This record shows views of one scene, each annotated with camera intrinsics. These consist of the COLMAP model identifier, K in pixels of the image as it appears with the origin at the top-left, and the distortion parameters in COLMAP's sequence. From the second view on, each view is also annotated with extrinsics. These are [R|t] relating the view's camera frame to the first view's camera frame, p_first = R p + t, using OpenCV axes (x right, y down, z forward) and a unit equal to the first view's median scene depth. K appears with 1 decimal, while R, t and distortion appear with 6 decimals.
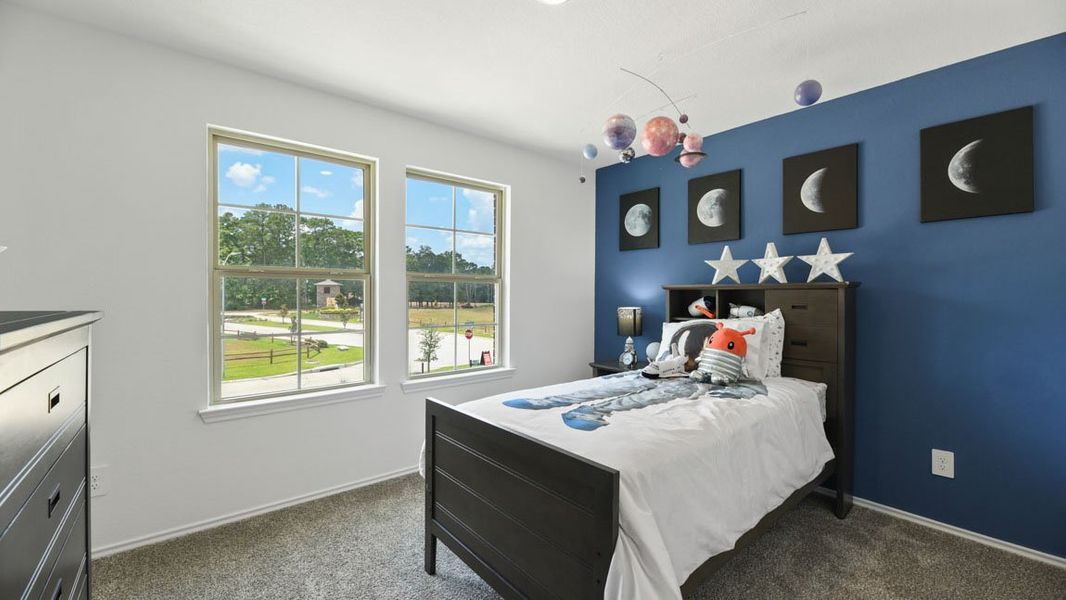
lens RADIAL K [[432.6, 0, 531.6], [0, 432.6, 292.8], [0, 0, 1]] dist [-0.001281, -0.000192]
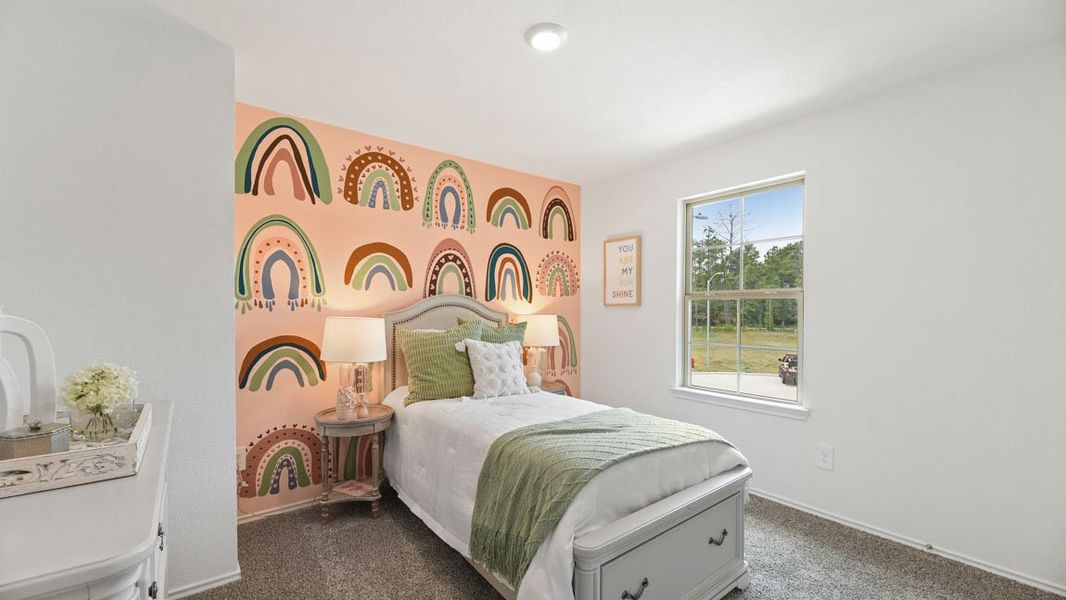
lens RADIAL K [[432.6, 0, 531.6], [0, 432.6, 292.8], [0, 0, 1]] dist [-0.001281, -0.000192]
pose [[-0.015653, -0.043355, -0.998937, 0.748393], [0.002566, 0.999054, -0.043400, 0.002981], [0.999874, -0.003242, -0.015527, 0.513956]]
